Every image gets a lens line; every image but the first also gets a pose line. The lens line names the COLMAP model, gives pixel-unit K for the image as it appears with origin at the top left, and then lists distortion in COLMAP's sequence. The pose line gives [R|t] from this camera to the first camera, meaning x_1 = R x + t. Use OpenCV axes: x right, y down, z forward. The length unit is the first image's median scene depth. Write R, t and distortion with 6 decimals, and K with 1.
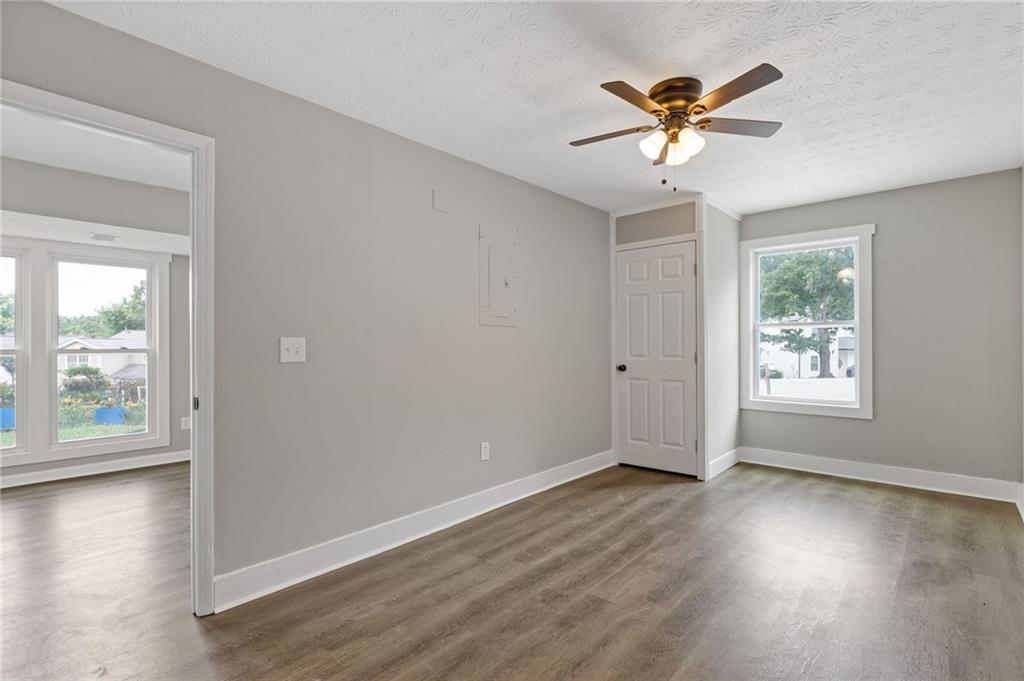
lens RADIAL K [[483.6, 0, 515.5], [0, 483.6, 340.6], [0, 0, 1]] dist [-0.000250, -0.000113]
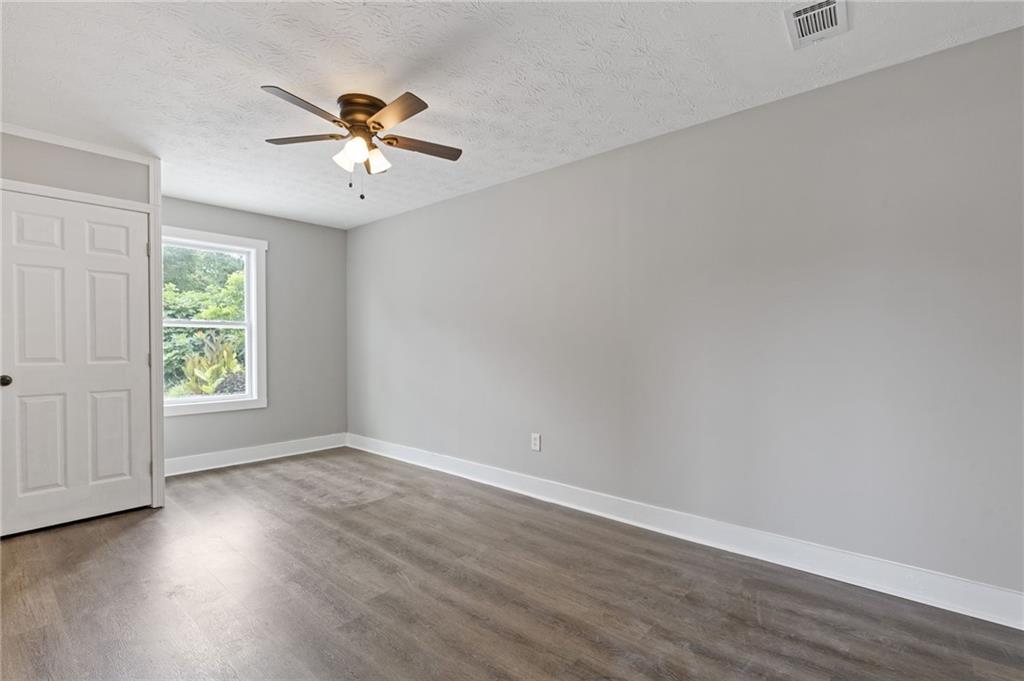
lens RADIAL K [[483.6, 0, 518.6], [0, 483.6, 349.9], [0, 0, 1]] dist [-0.000250, -0.000113]
pose [[-0.014896, -0.009839, 0.999841, -0.477247], [-0.006779, 0.999930, 0.009739, 0.008099], [-0.999866, -0.006633, -0.014961, 0.424226]]
